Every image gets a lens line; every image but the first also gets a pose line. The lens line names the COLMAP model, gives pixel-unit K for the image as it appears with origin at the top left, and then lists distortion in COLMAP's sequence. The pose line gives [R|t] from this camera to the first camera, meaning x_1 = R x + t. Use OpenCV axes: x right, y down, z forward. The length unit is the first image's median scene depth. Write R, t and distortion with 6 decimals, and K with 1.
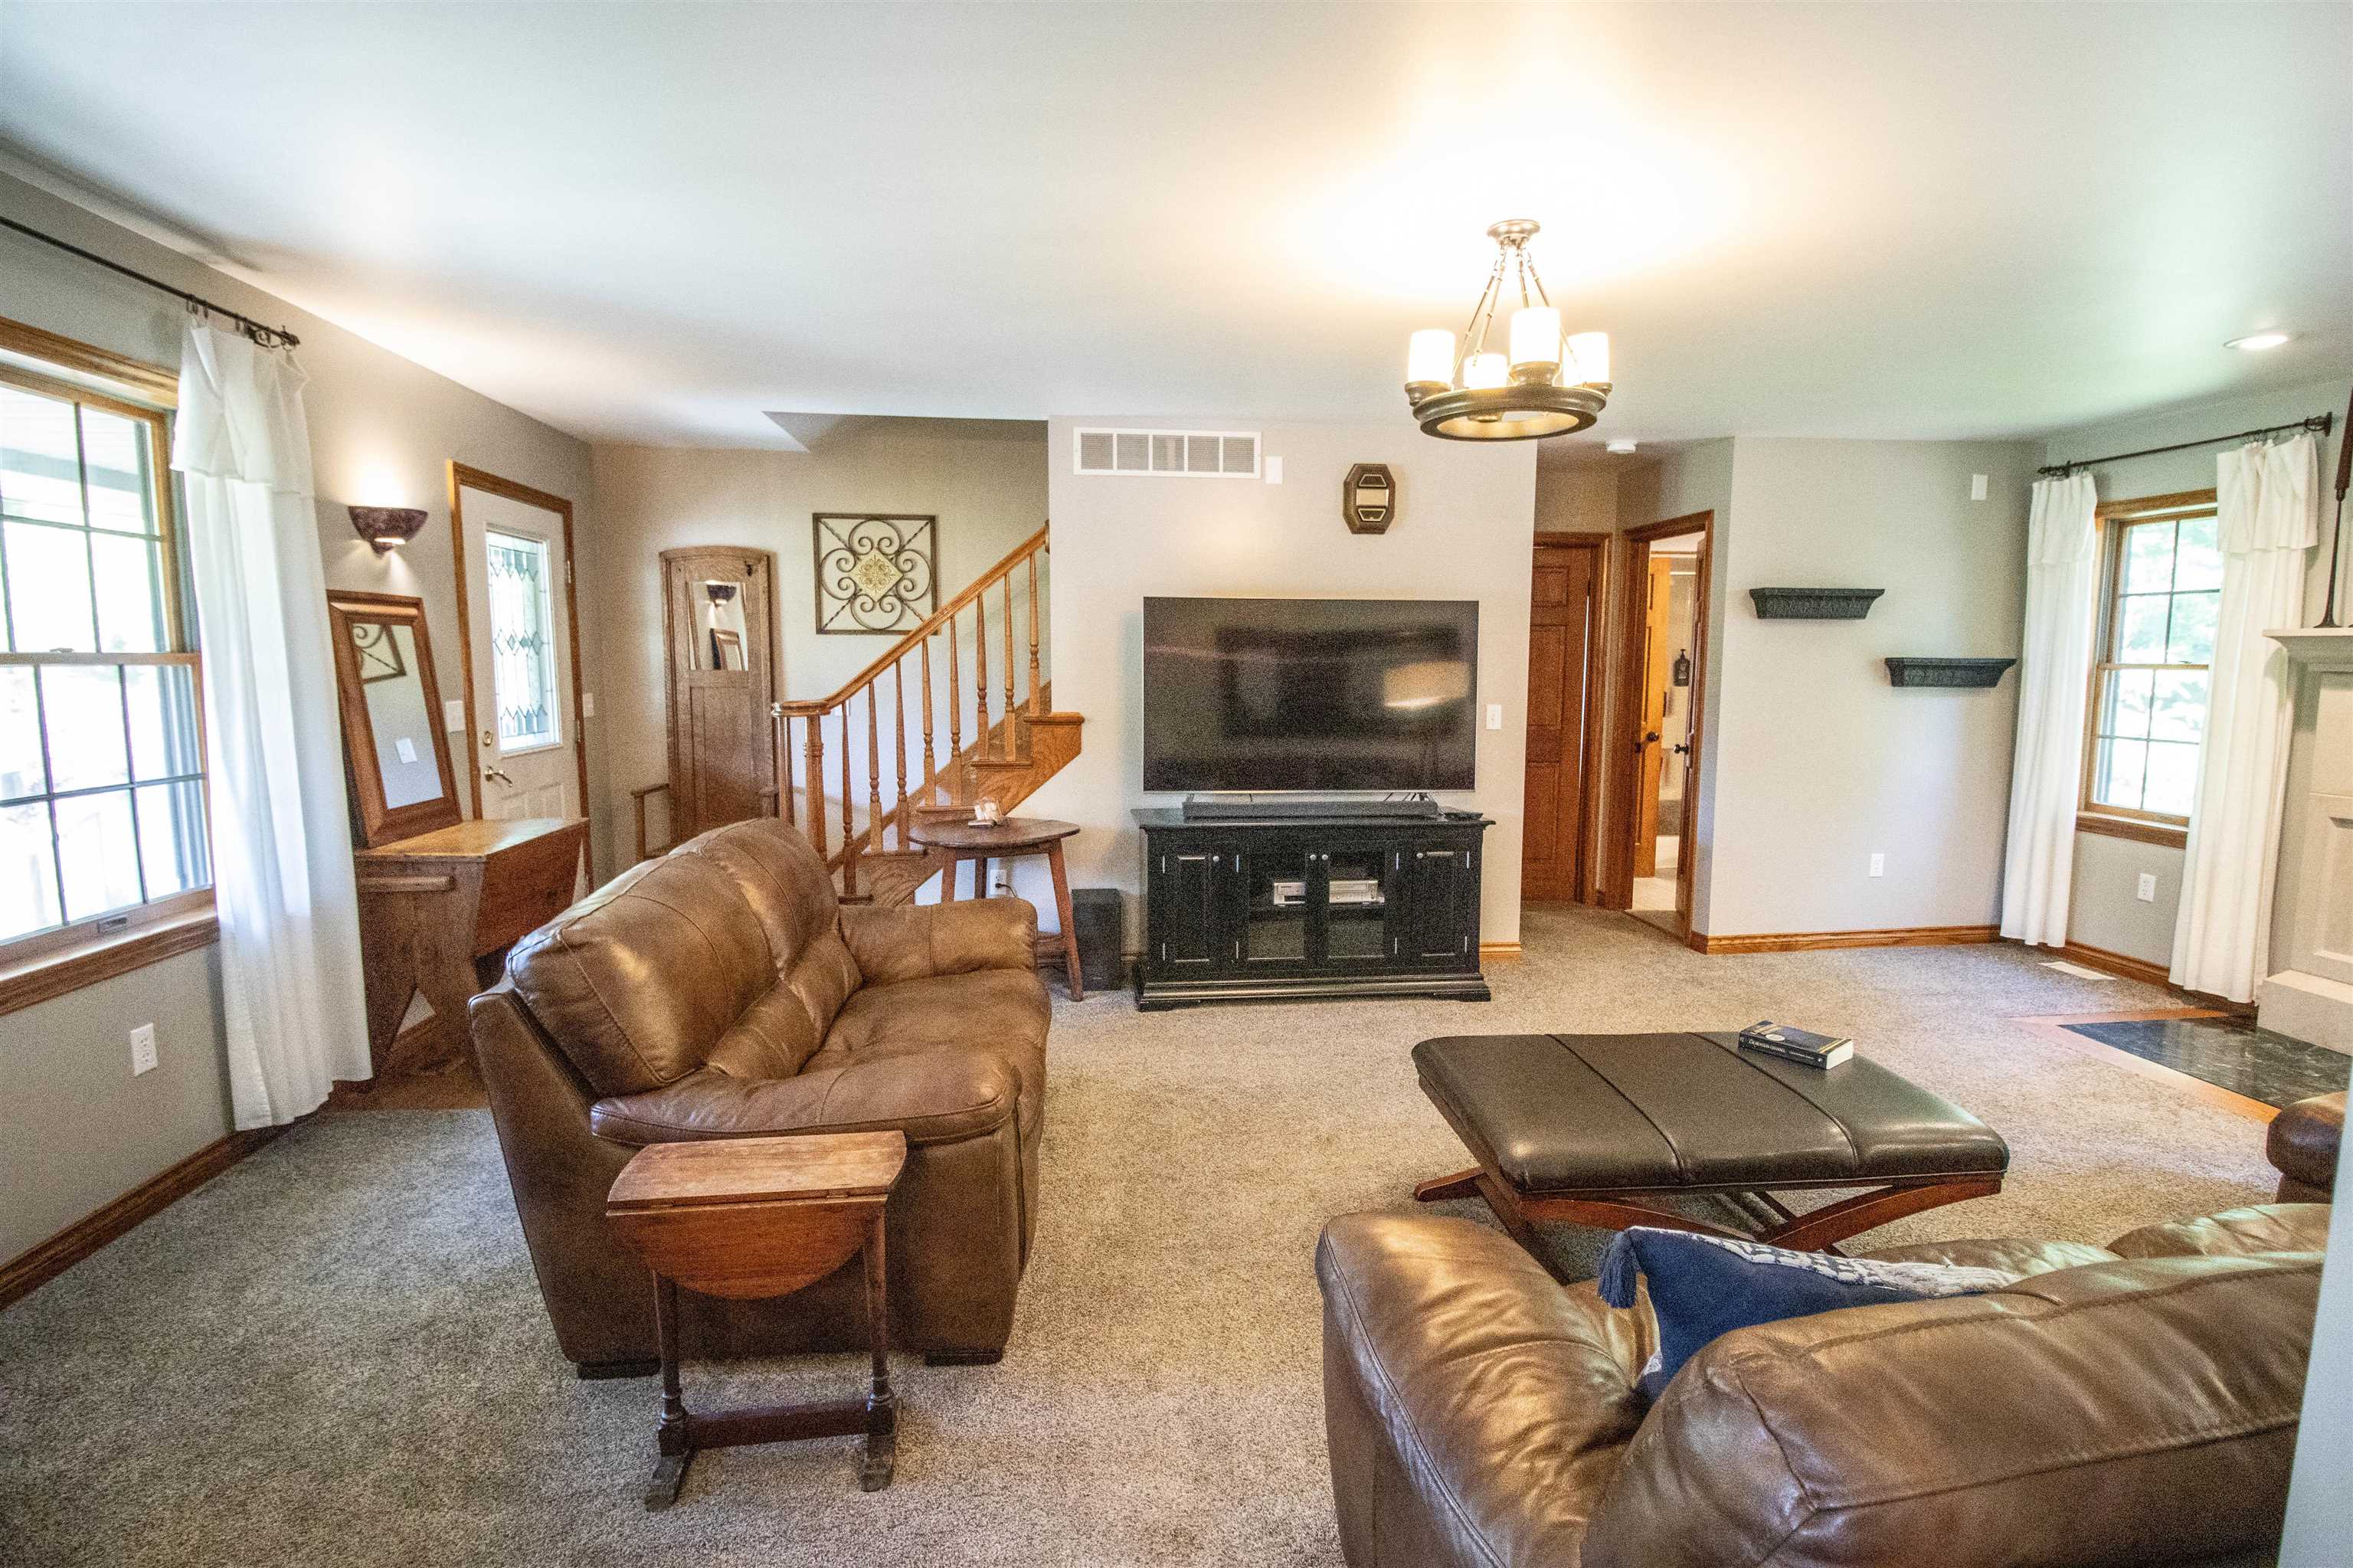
lens RADIAL K [[1116.4, 0, 1183.4], [0, 1116.4, 790.8], [0, 0, 1]] dist [0.001536, -0.017345]
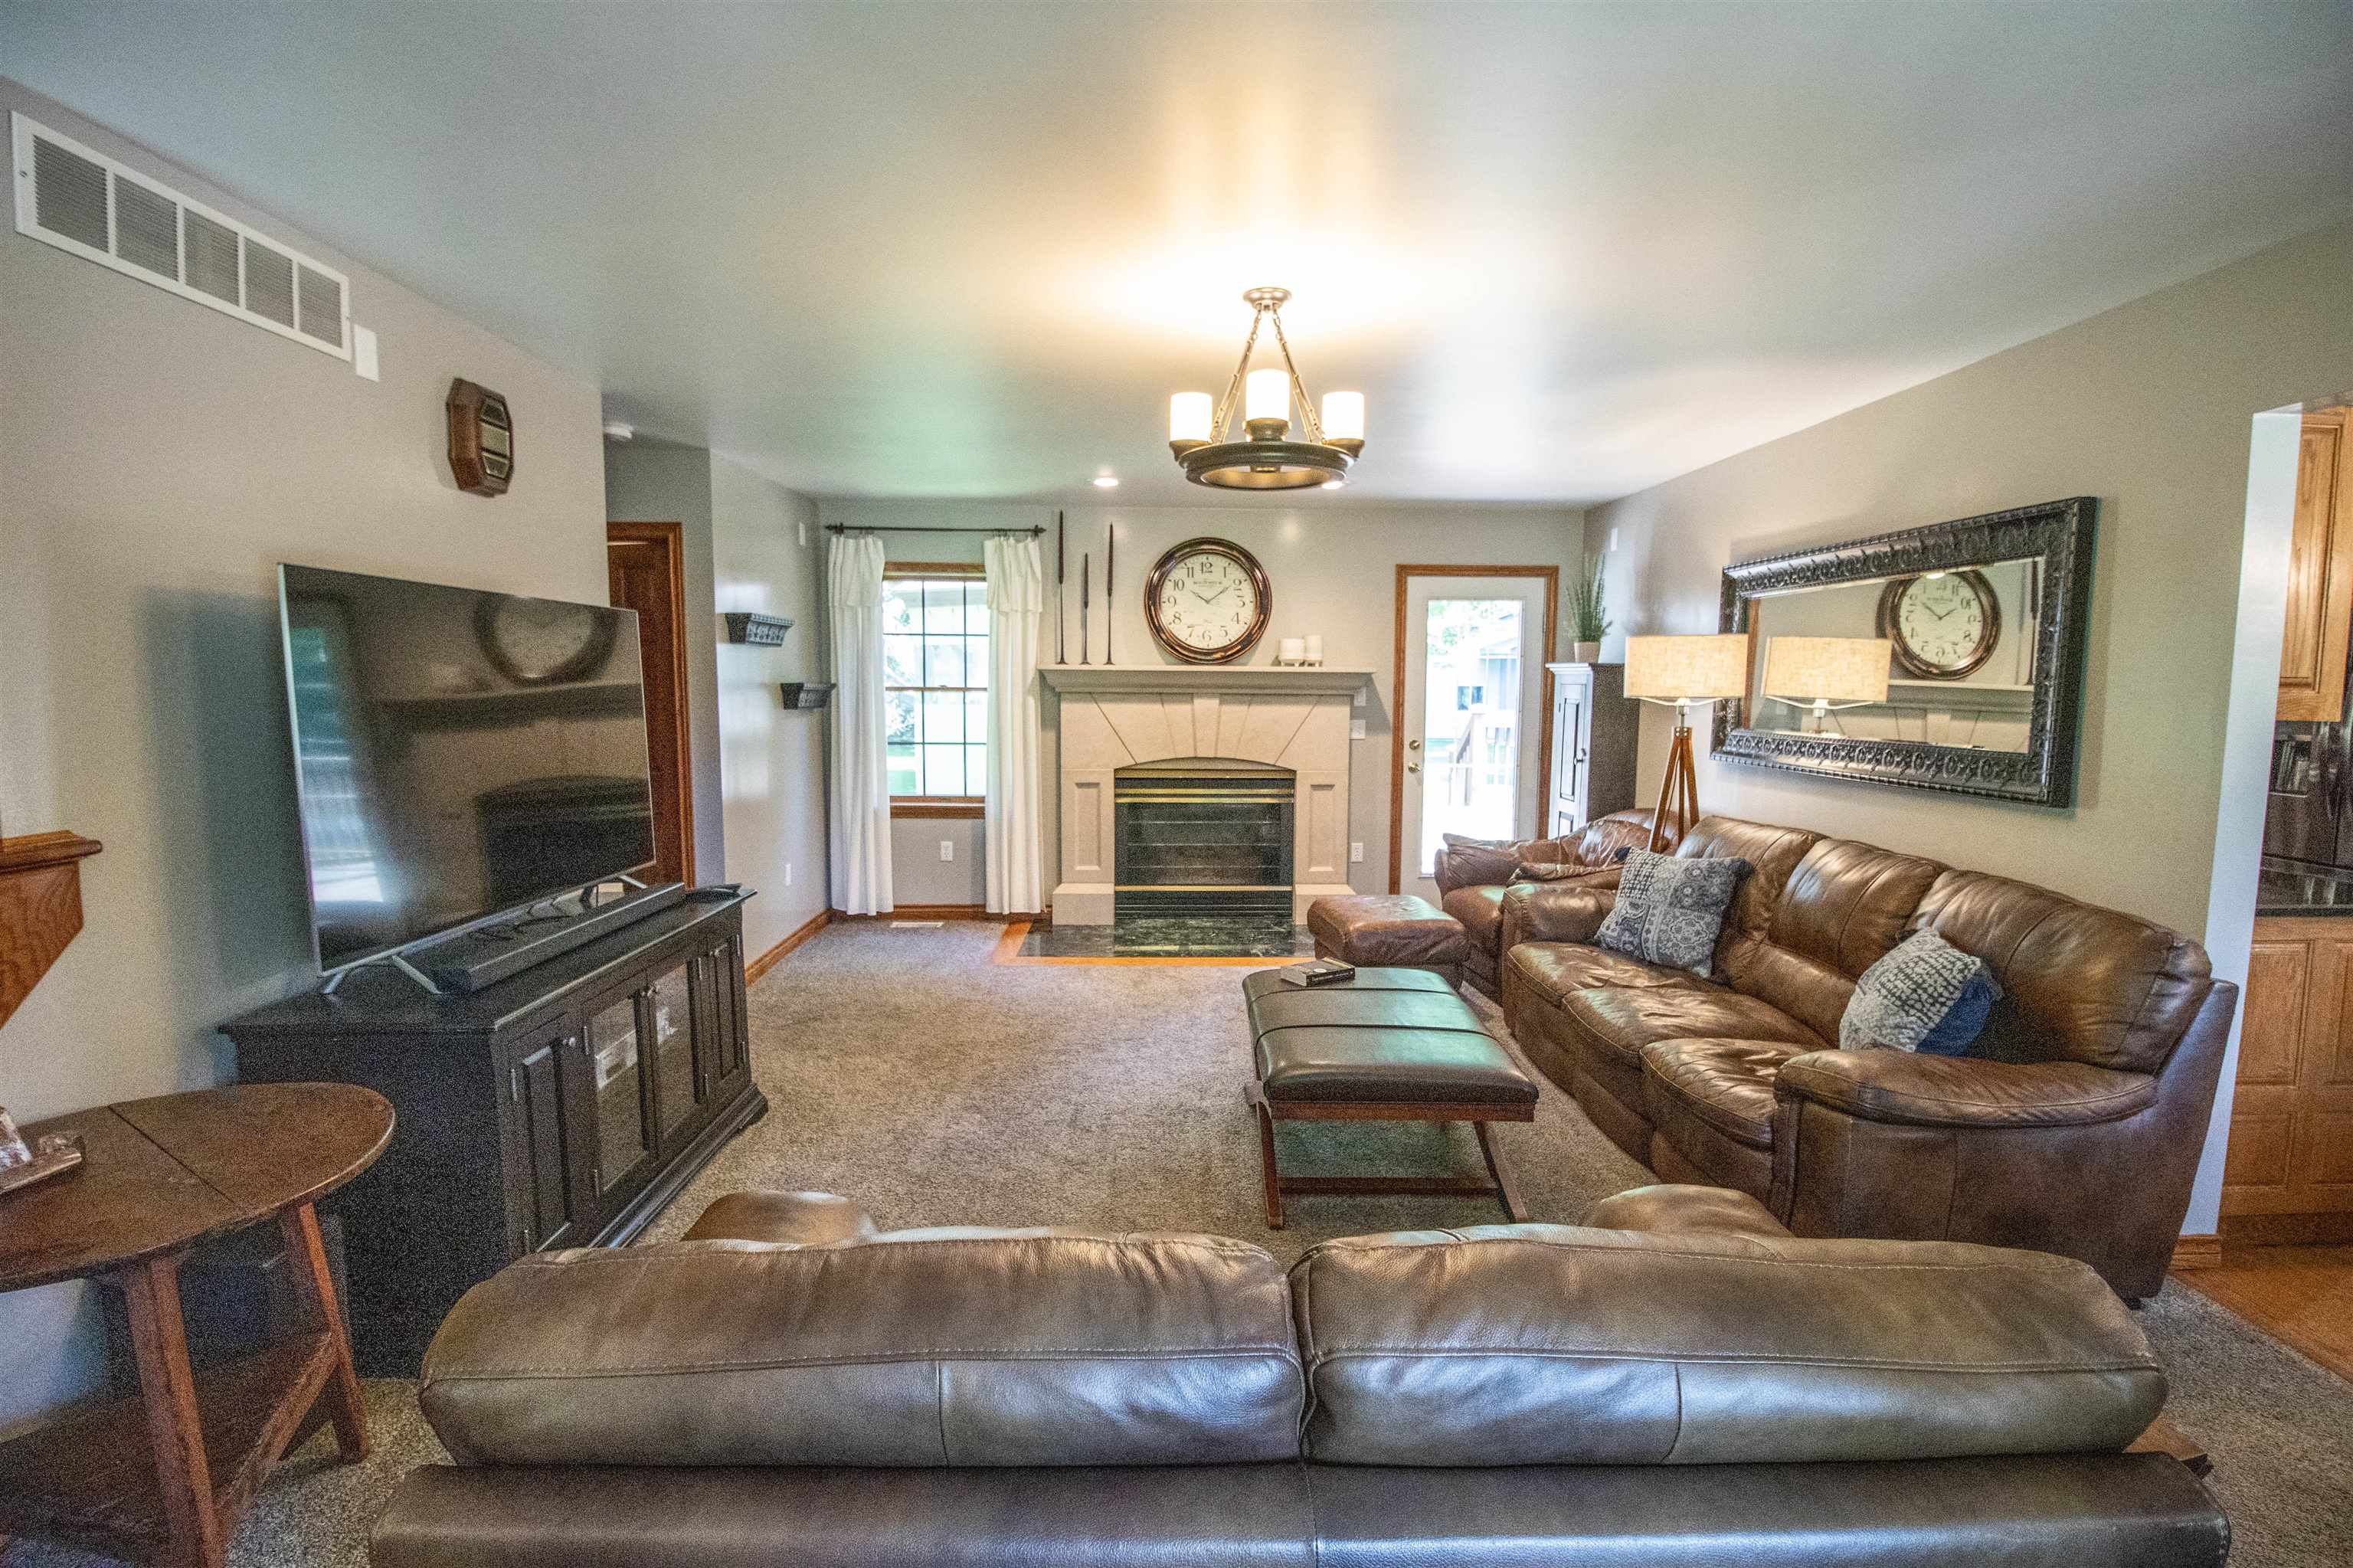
lens RADIAL K [[1116.4, 0, 1183.4], [0, 1116.4, 790.8], [0, 0, 1]] dist [0.001536, -0.017345]
pose [[0.088385, -0.098997, 0.991155, -0.454786], [0.110364, 0.989896, 0.089029, -0.076033], [-0.989953, 0.101519, 0.098418, 0.567610]]
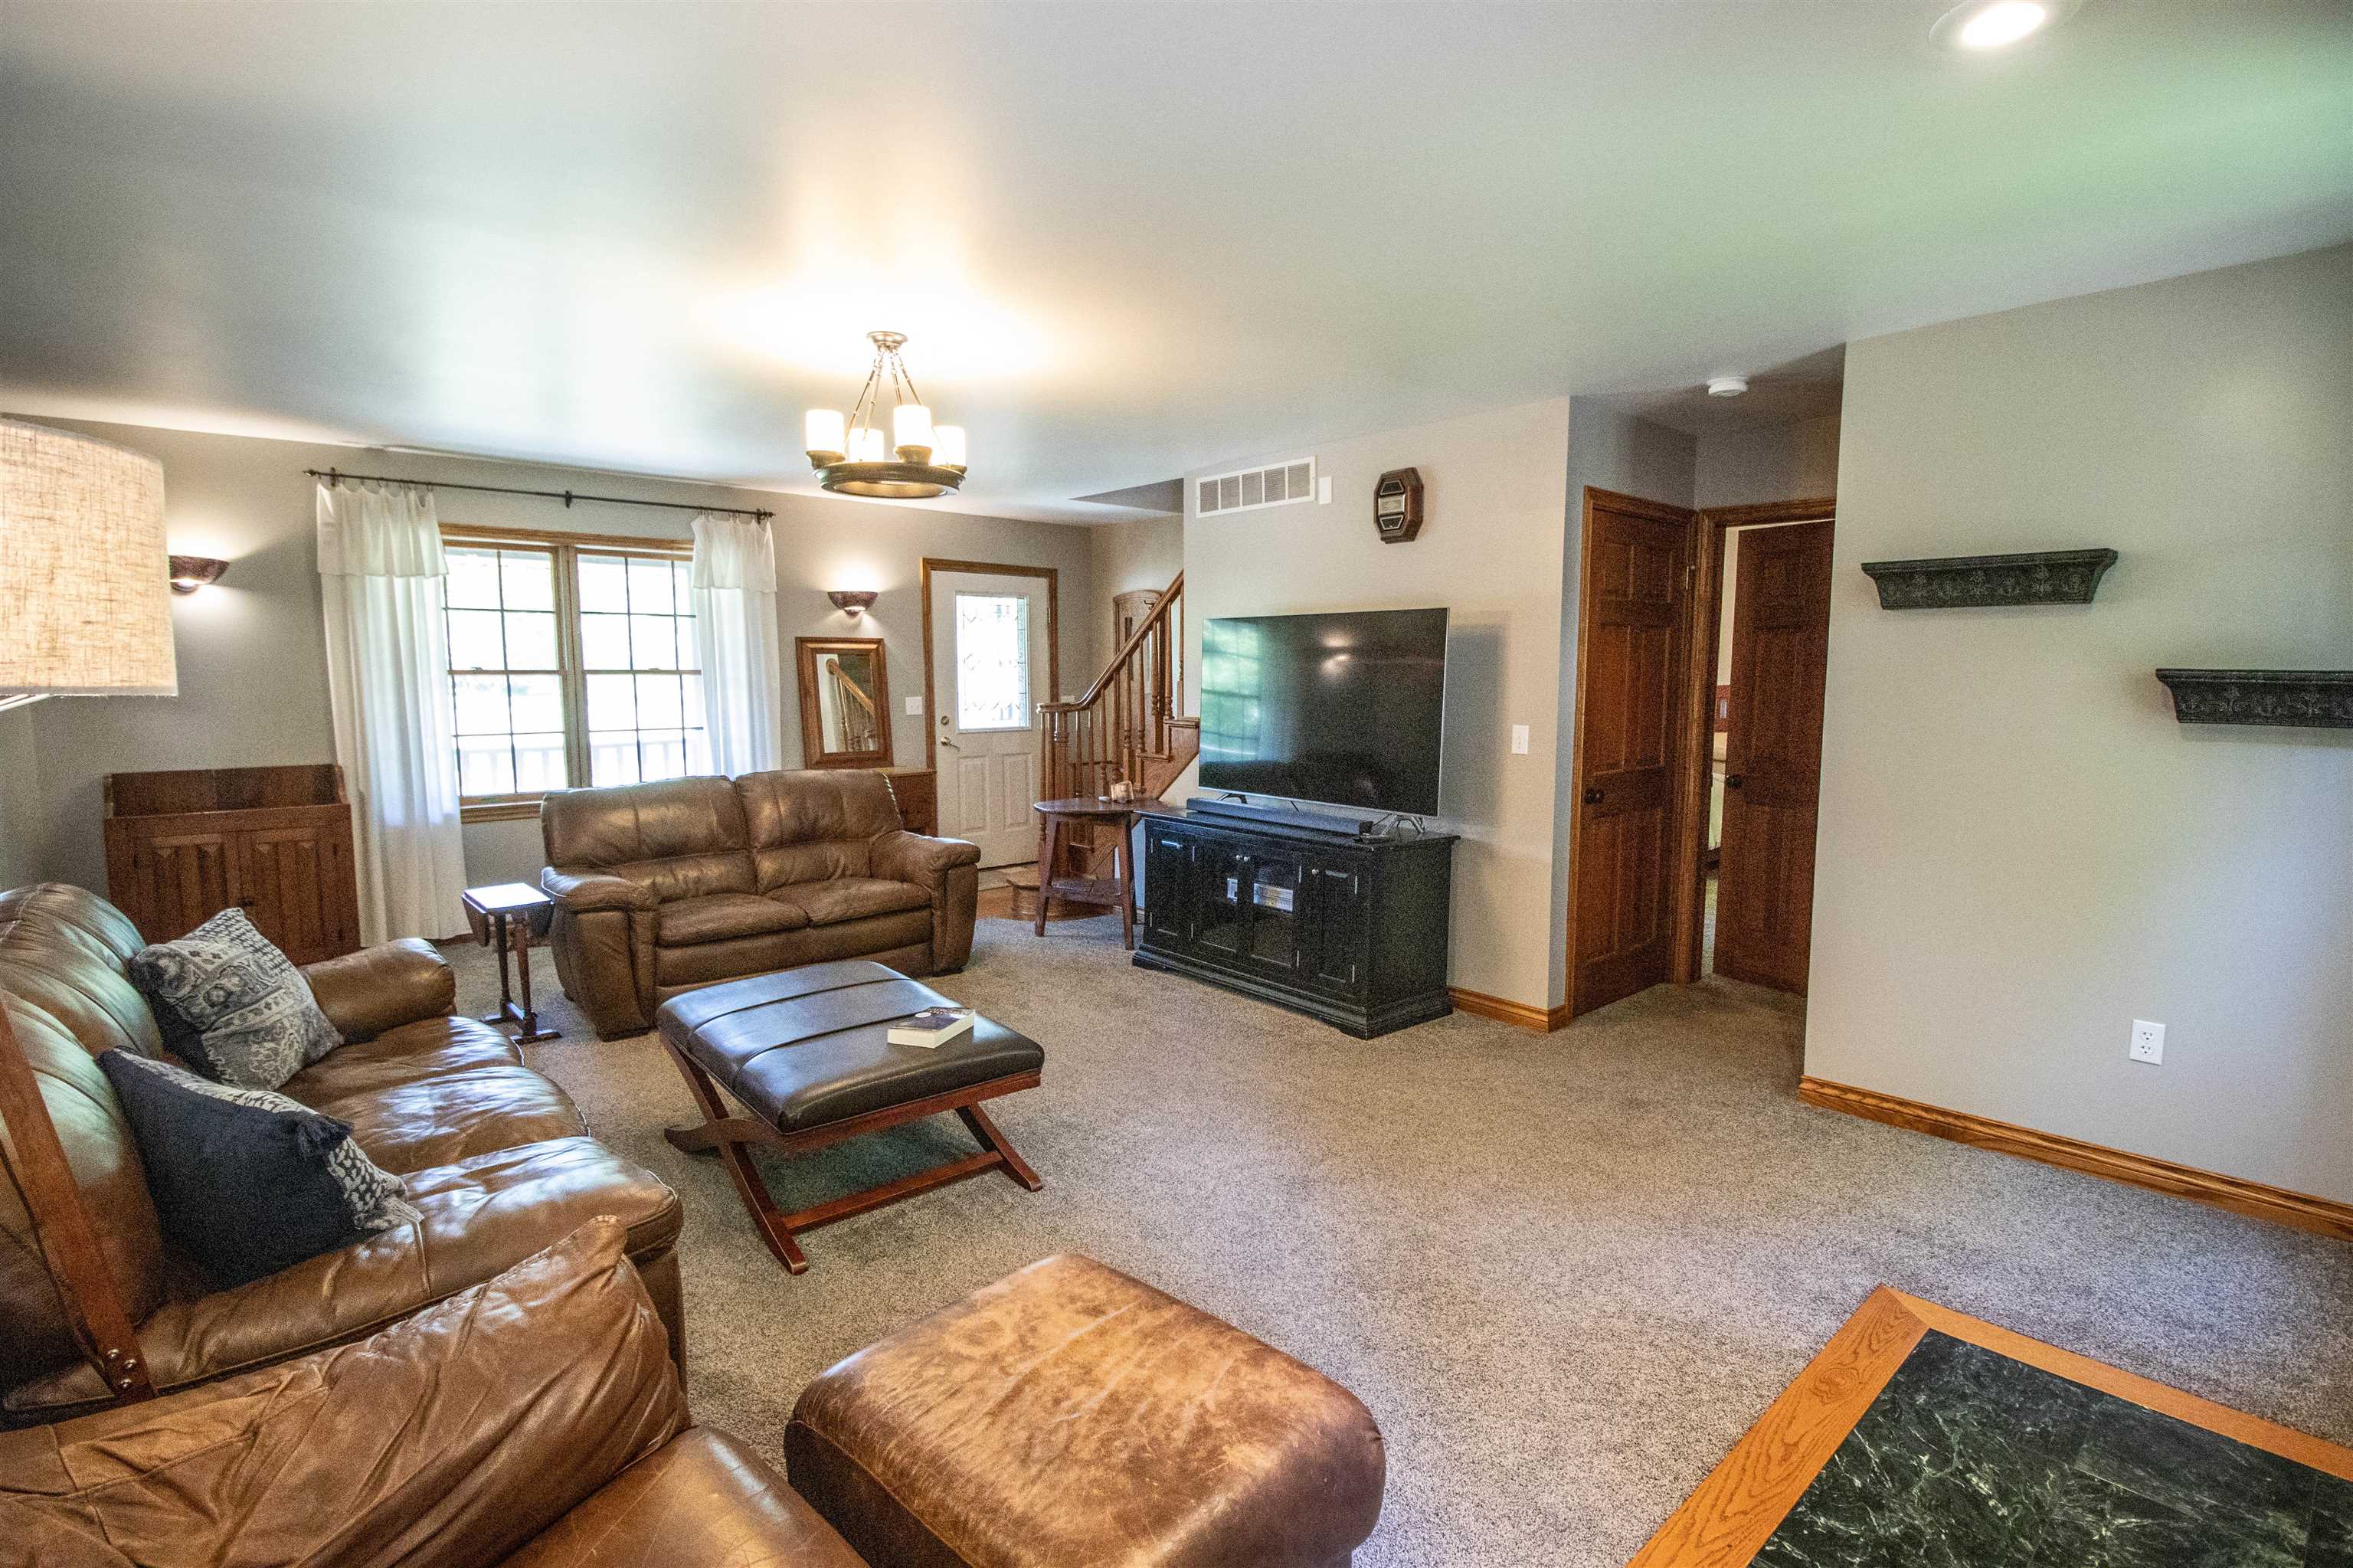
lens RADIAL K [[1116.4, 0, 1183.4], [0, 1116.4, 790.8], [0, 0, 1]] dist [0.001536, -0.017345]
pose [[0.566810, 0.085351, -0.819415, 0.885342], [-0.095803, 0.994700, 0.037339, -0.036000], [0.818259, 0.057339, 0.571983, 0.317277]]
